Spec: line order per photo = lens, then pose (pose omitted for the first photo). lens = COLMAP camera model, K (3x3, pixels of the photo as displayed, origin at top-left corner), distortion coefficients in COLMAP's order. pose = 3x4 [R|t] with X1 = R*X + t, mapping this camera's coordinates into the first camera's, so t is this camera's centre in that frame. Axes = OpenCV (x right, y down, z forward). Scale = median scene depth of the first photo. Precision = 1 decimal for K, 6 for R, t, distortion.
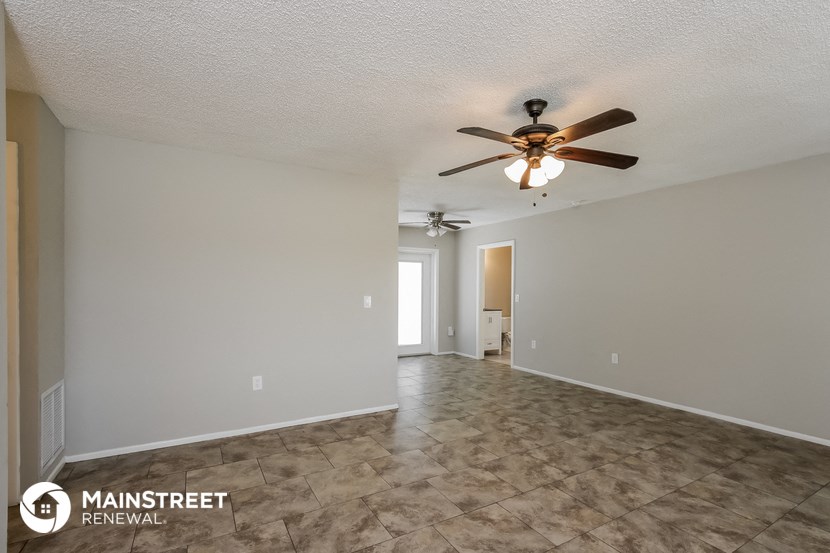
lens RADIAL K [[385.8, 0, 414.1], [0, 385.8, 283.0], [0, 0, 1]] dist [-0.002570, 0.000128]
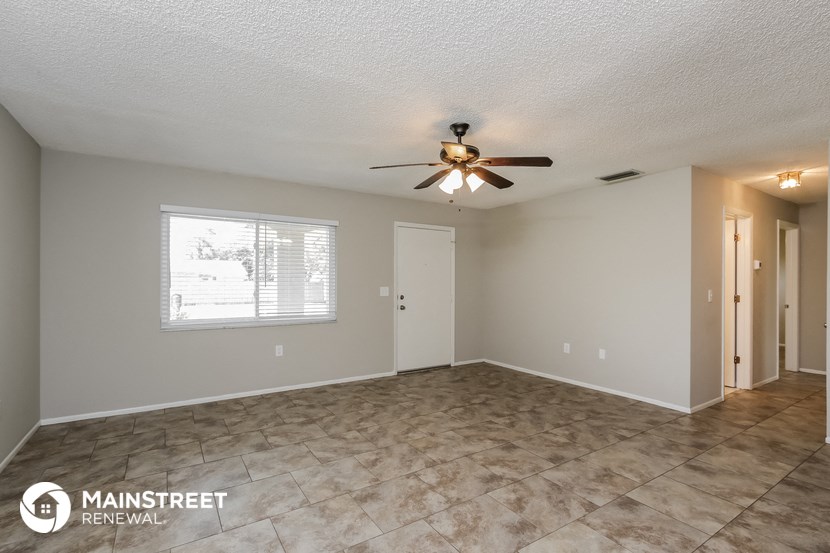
lens RADIAL K [[385.8, 0, 414.8], [0, 385.8, 280.8], [0, 0, 1]] dist [-0.002570, 0.000128]
pose [[-0.998482, -0.012011, -0.053748, 0.463763], [-0.010998, 0.999757, -0.019095, 0.037646], [0.053964, -0.018474, -0.998372, 1.987335]]
